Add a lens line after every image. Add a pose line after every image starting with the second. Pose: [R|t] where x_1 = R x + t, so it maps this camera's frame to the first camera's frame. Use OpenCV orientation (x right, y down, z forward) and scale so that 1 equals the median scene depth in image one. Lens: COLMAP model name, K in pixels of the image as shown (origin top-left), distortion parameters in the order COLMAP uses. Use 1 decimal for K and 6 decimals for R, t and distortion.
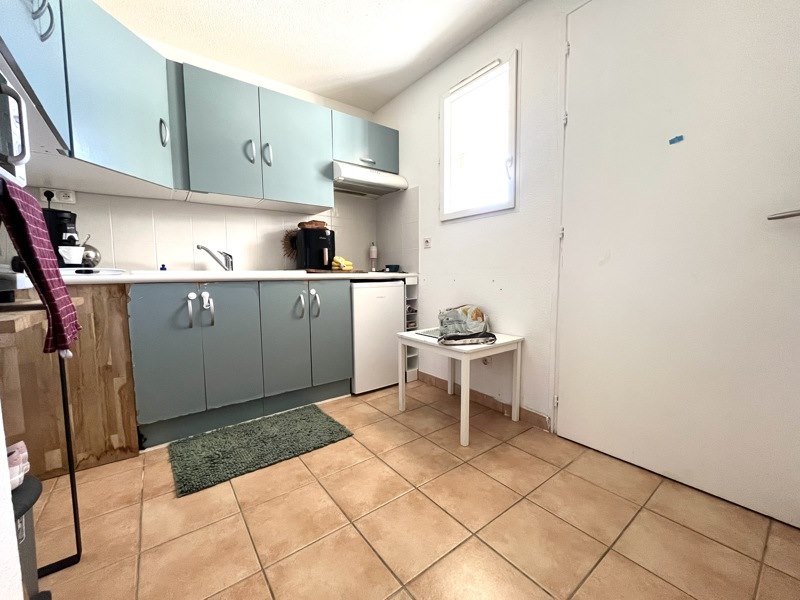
lens RADIAL K [[324.7, 0, 400.0], [0, 324.7, 300.0], [0, 0, 1]] dist [-0.005303, -0.000385]
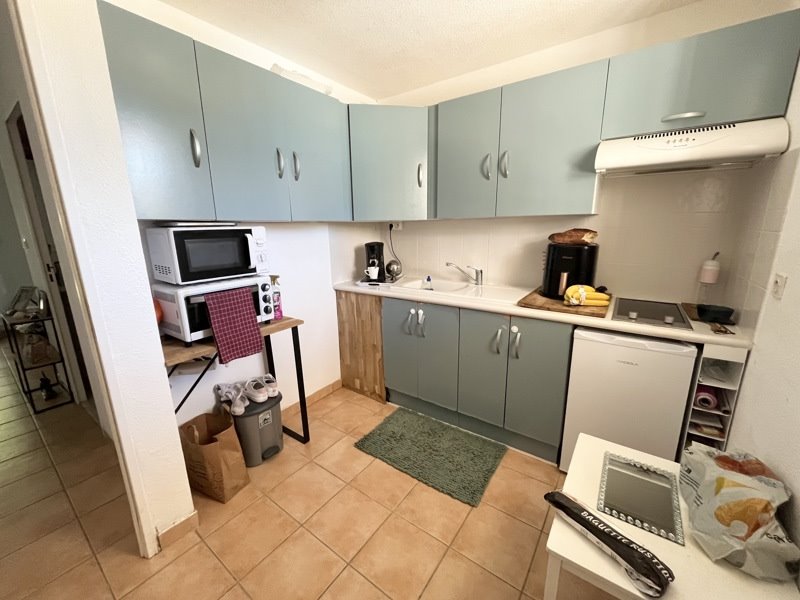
lens RADIAL K [[324.7, 0, 400.0], [0, 324.7, 300.0], [0, 0, 1]] dist [-0.005303, -0.000385]
pose [[0.281521, 0.226264, -0.932497, 0.494826], [-0.061052, 0.974056, 0.217916, -0.313904], [0.957611, -0.004417, 0.288031, 0.557910]]
